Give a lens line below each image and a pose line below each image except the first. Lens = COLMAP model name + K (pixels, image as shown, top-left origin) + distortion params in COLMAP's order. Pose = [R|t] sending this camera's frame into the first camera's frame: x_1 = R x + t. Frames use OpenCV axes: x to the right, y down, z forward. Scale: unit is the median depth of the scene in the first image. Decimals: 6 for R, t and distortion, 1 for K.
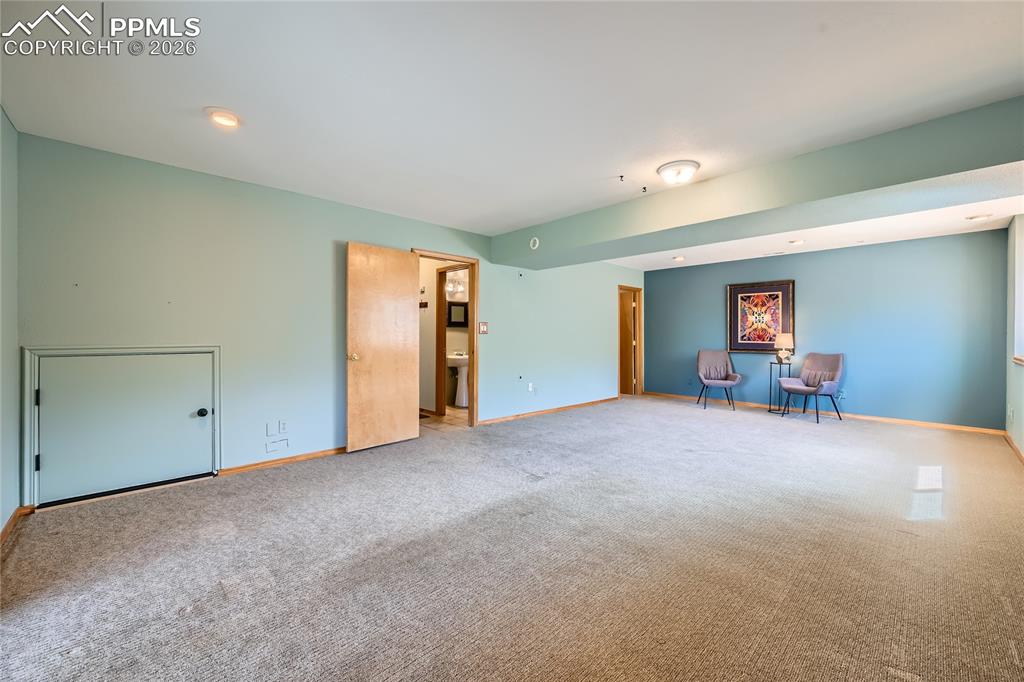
lens RADIAL K [[402.3, 0, 513.2], [0, 402.3, 337.8], [0, 0, 1]] dist [-0.006184, -0.000255]
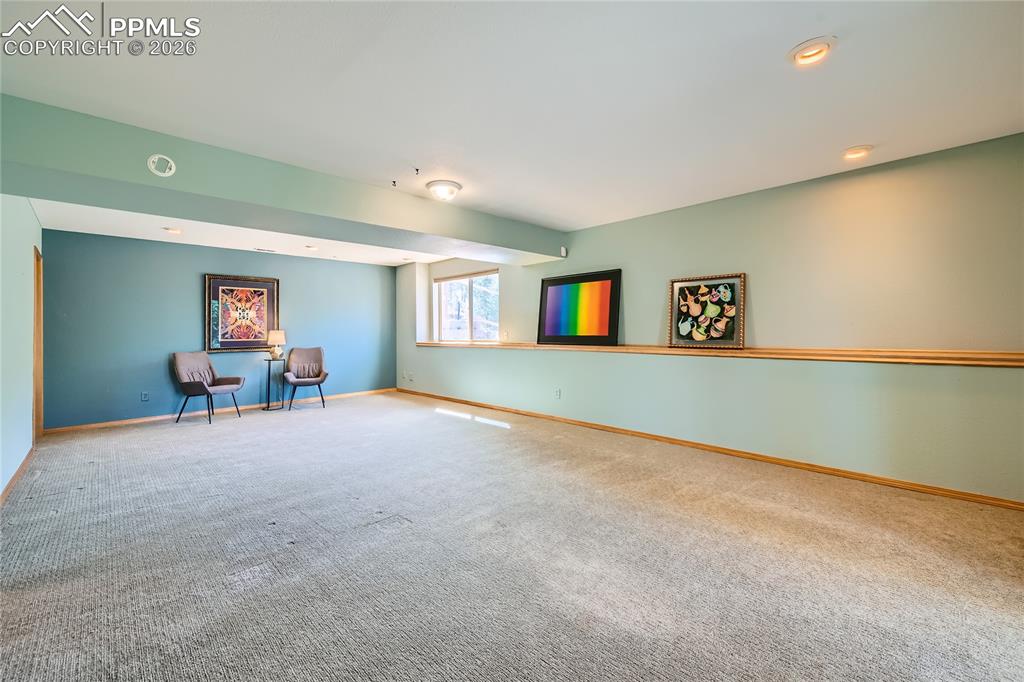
lens RADIAL K [[402.3, 0, 526.1], [0, 402.3, 327.7], [0, 0, 1]] dist [-0.006184, -0.000255]
pose [[-0.024622, 0.000504, 0.999697, -0.343079], [0.019807, 0.999804, -0.000016, -0.004672], [-0.999501, 0.019800, -0.024627, 0.365006]]
